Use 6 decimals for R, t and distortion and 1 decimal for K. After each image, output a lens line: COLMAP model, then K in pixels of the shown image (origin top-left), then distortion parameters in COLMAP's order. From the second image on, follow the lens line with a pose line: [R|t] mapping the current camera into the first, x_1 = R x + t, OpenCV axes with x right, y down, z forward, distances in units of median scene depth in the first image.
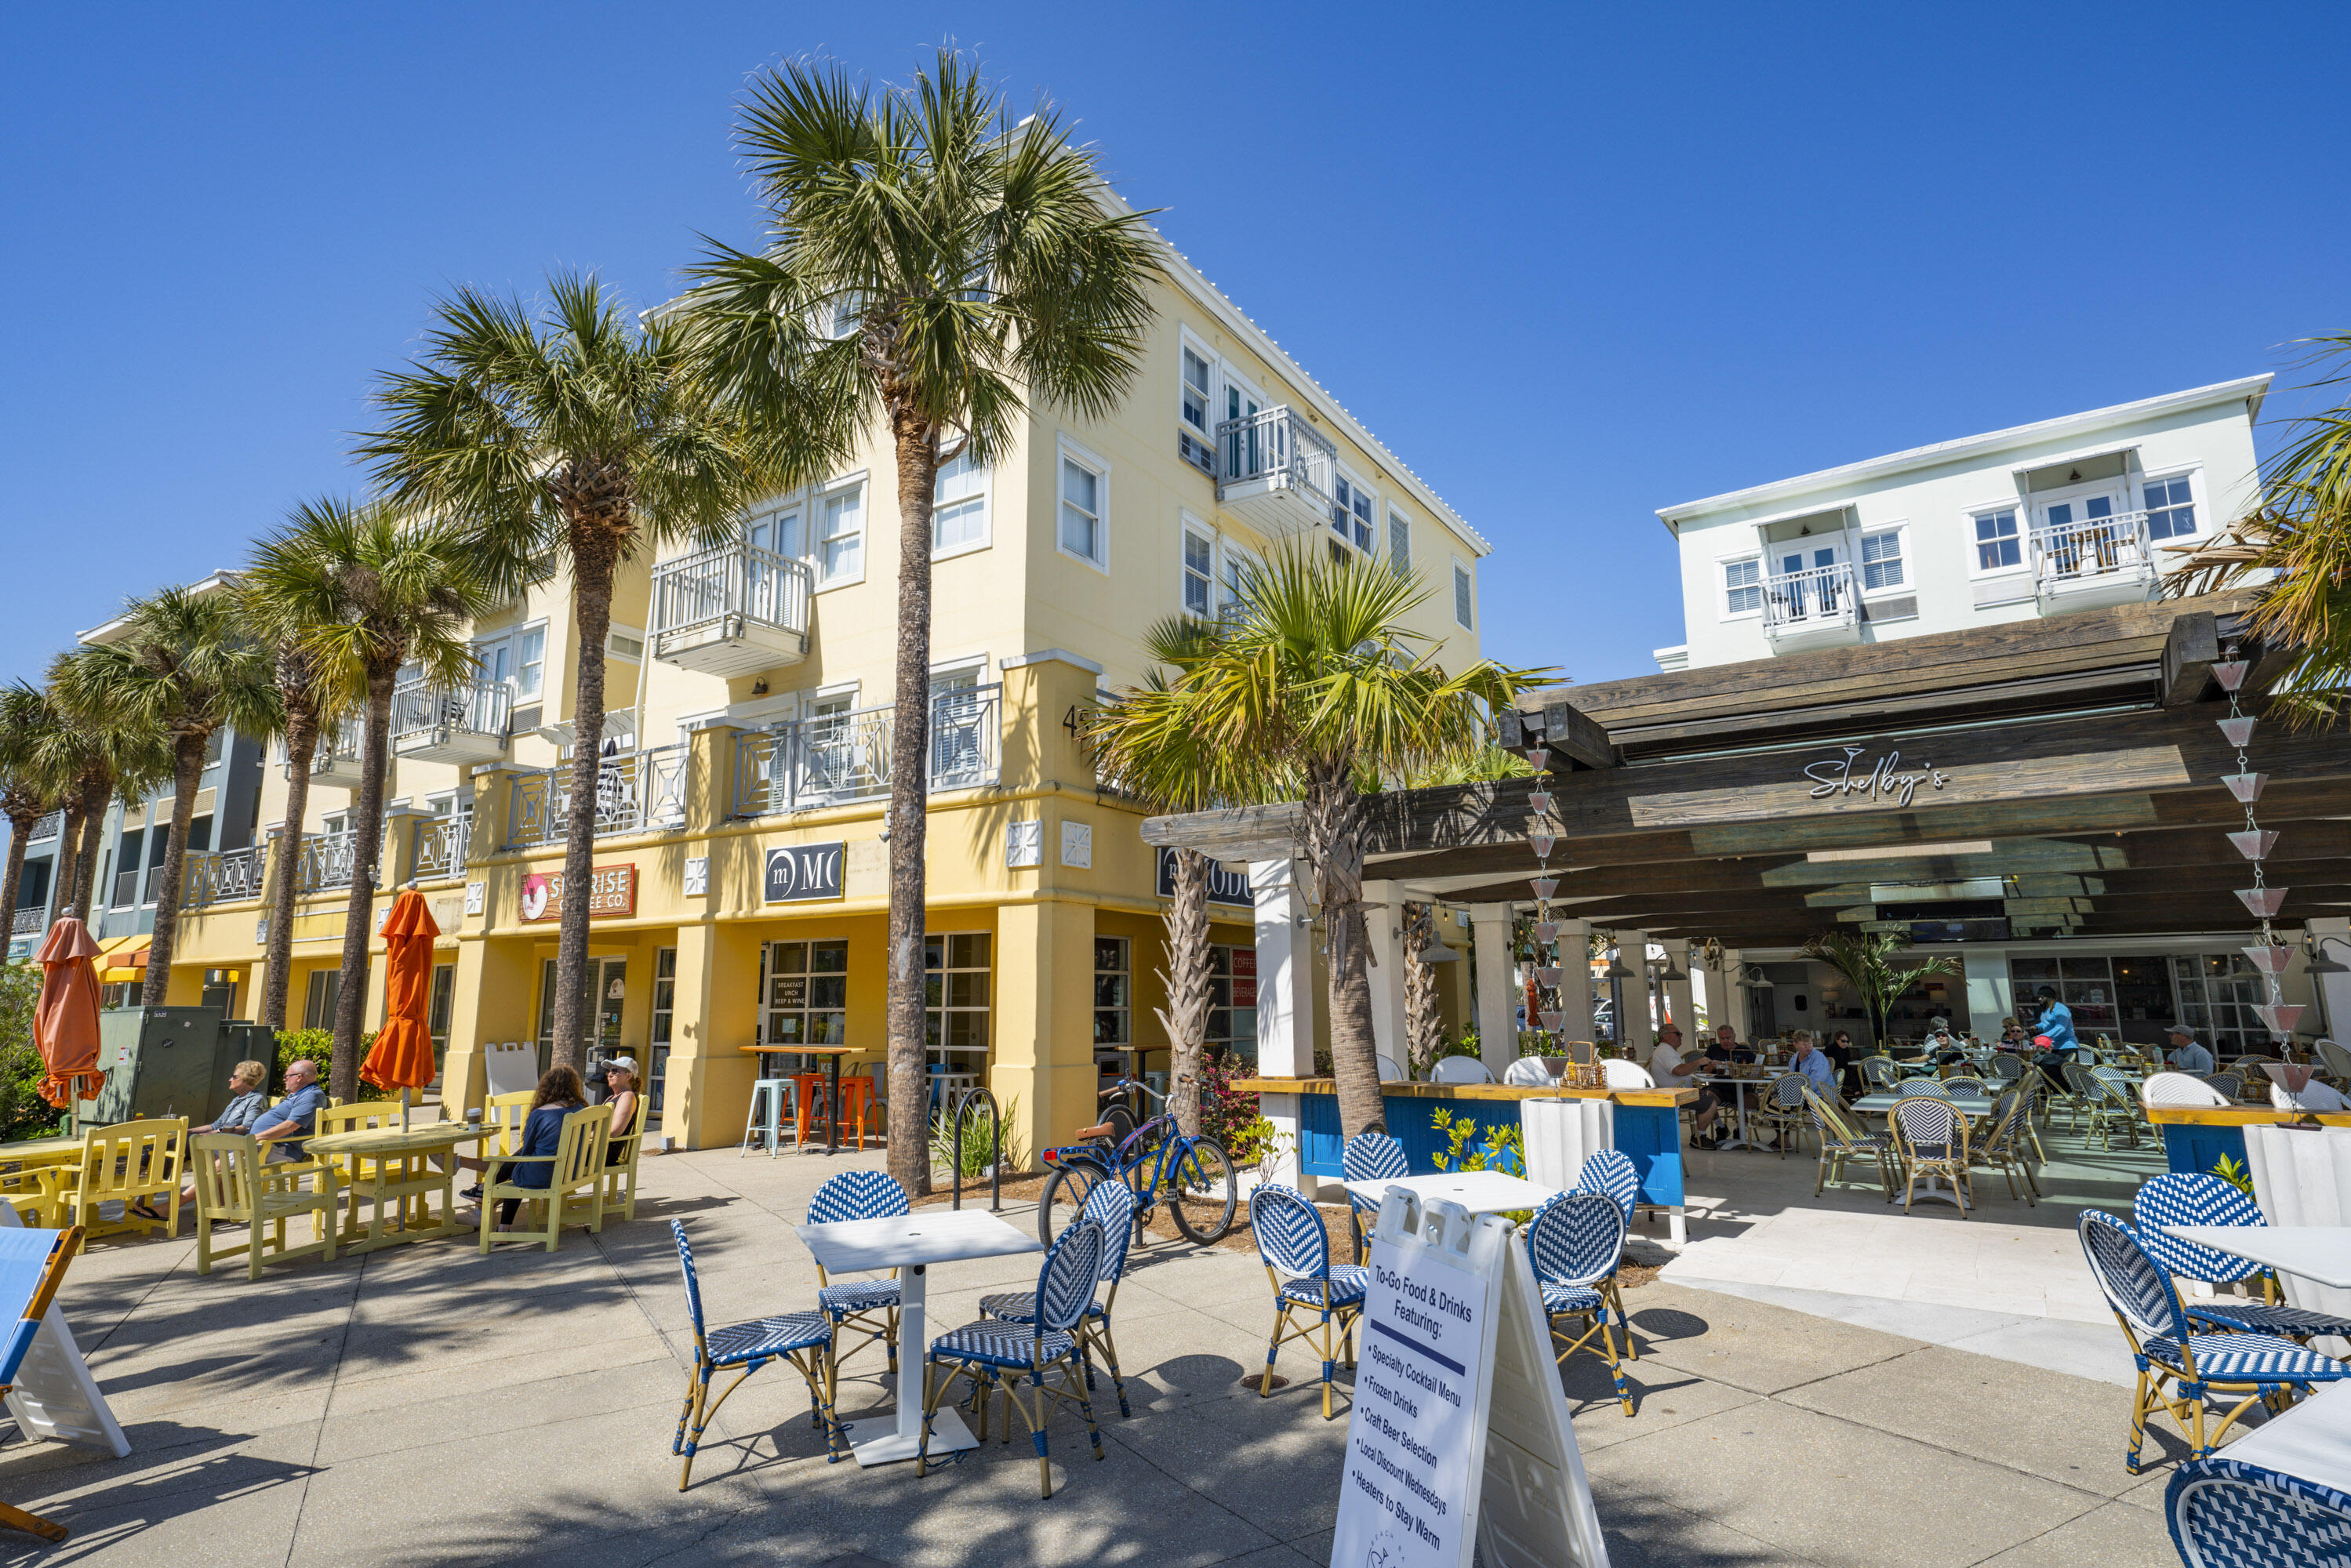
lens RADIAL K [[1249.7, 0, 1172.0], [0, 1249.7, 785.4], [0, 0, 1]] dist [0.014491, -0.000643]
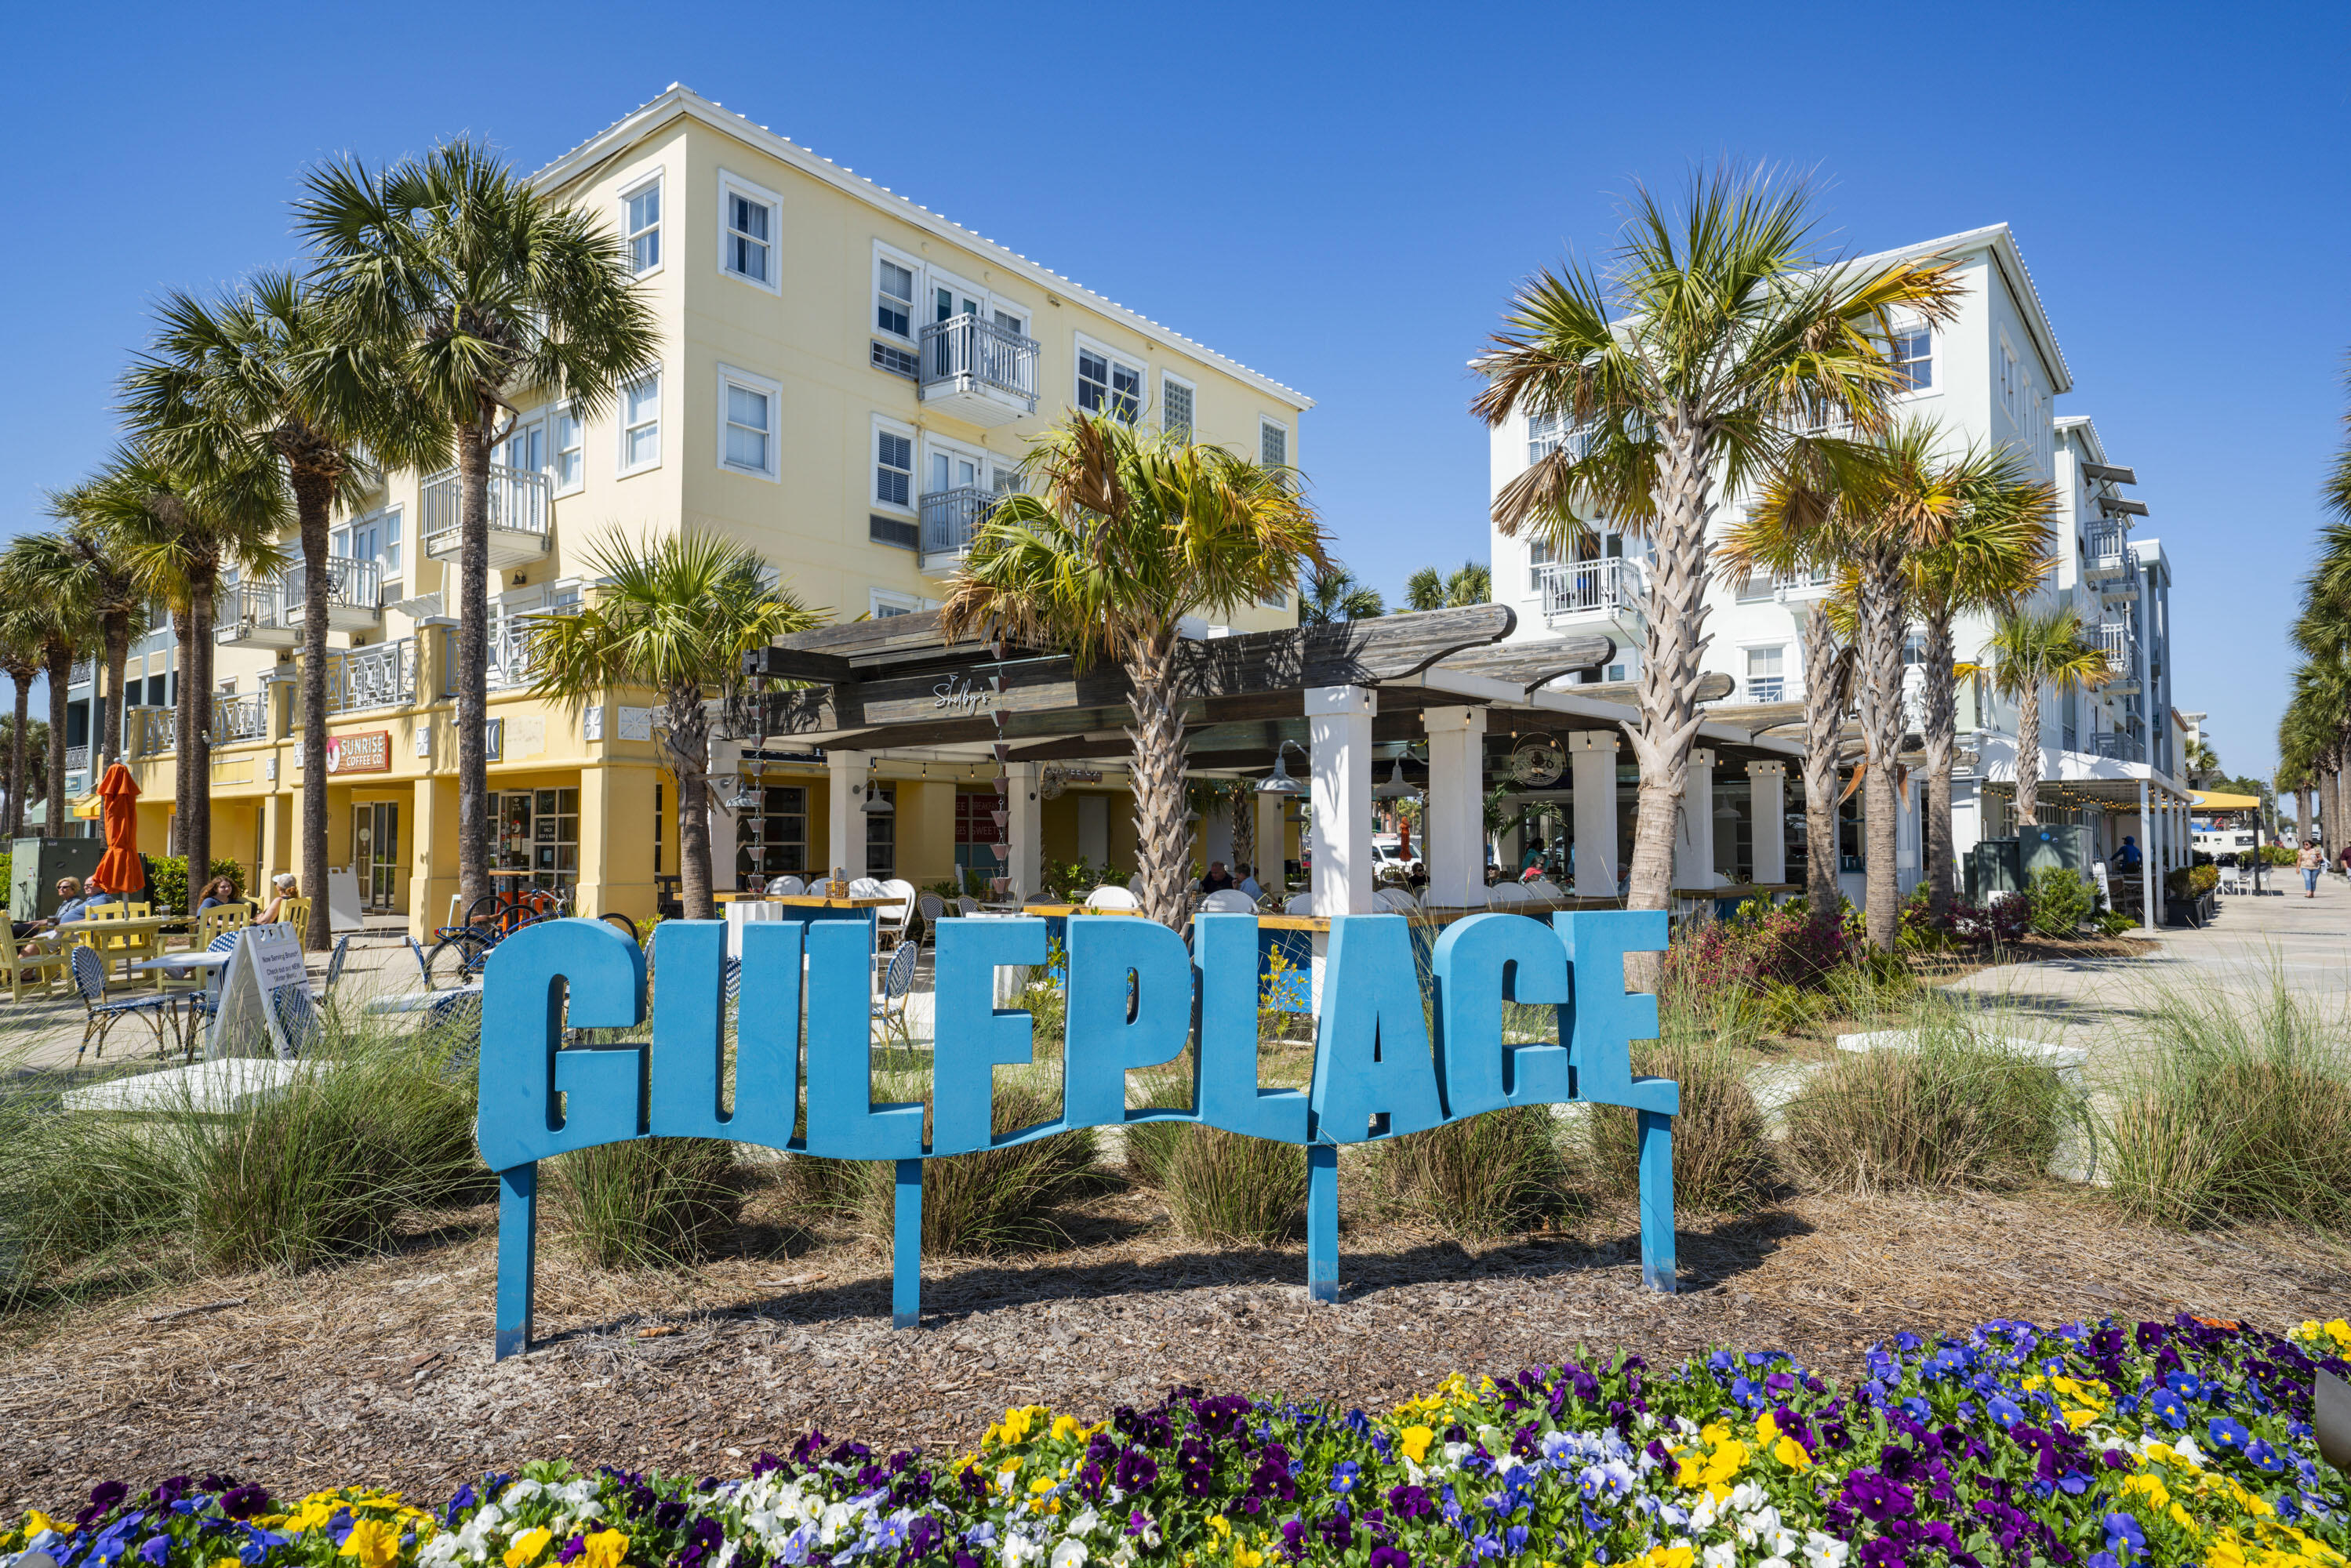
lens RADIAL K [[1378.7, 0, 1177.0], [0, 1378.7, 790.4], [0, 0, 1]] dist [0.020206, 0.002836]
pose [[0.995382, 0.000968, -0.095988, 0.450550], [0.012231, 0.990519, 0.136827, -0.054377], [0.095210, -0.137369, 0.985933, -0.295738]]
